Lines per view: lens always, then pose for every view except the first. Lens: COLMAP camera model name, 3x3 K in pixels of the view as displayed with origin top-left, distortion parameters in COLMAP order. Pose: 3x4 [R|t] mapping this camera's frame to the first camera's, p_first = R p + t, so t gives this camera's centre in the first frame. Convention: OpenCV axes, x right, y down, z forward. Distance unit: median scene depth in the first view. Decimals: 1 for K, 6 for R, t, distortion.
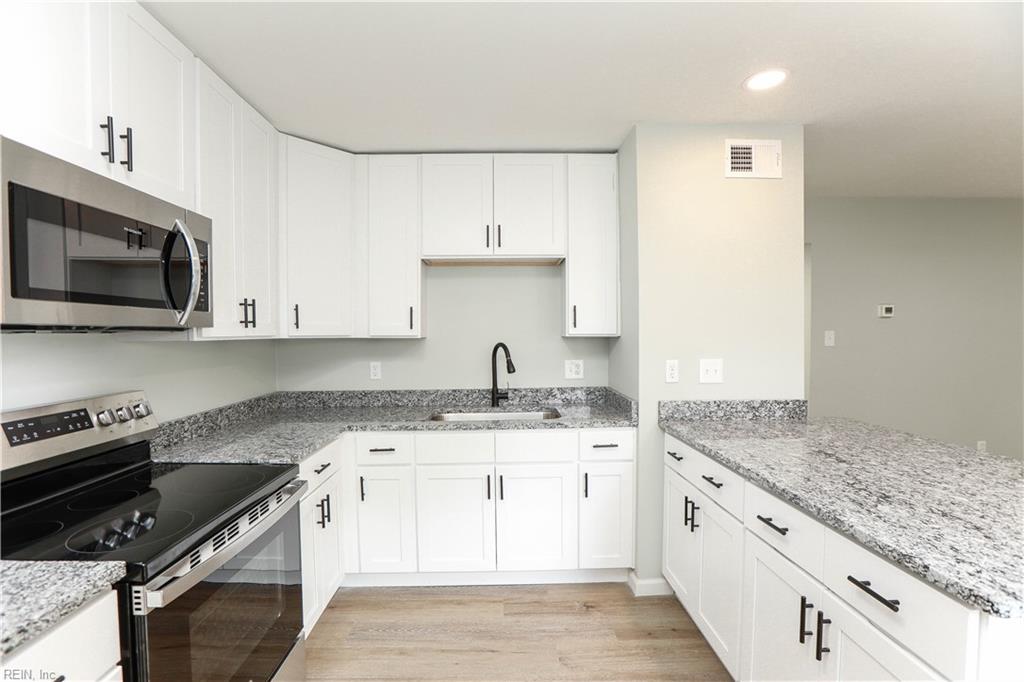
lens RADIAL K [[459.1, 0, 504.0], [0, 459.1, 347.8], [0, 0, 1]] dist [-0.049522, 0.013117]
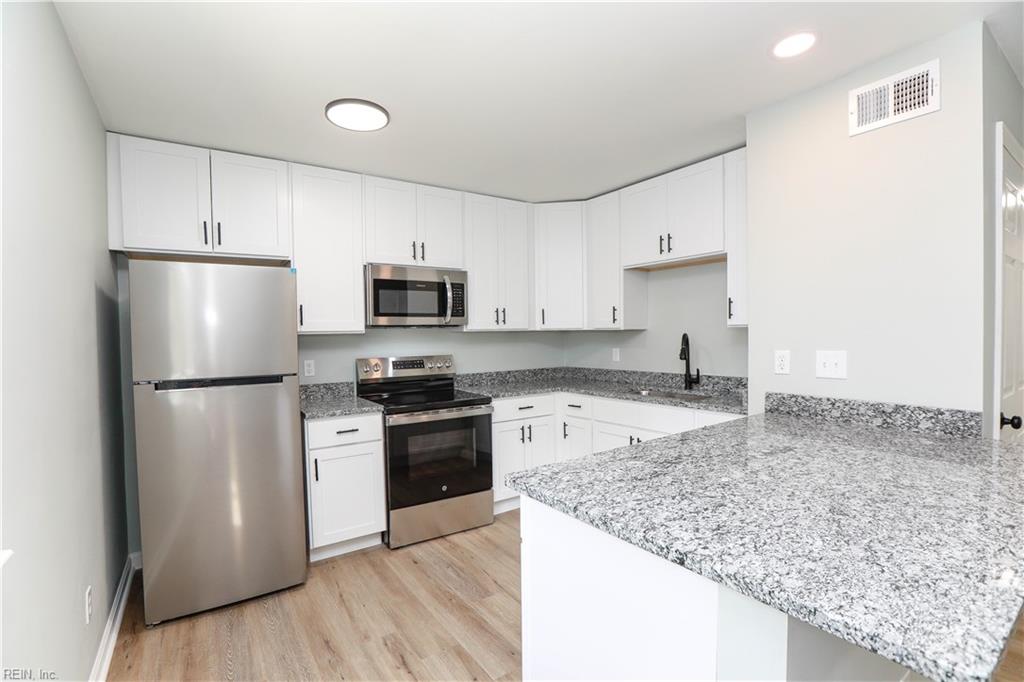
lens RADIAL K [[464.3, 0, 503.1], [0, 464.3, 346.1], [0, 0, 1]] dist [-0.067877, 0.029416]
pose [[0.550336, 0.020706, -0.834686, 0.953896], [-0.014796, 0.999777, 0.015046, 0.014315], [0.834812, 0.004070, 0.550520, -0.007123]]
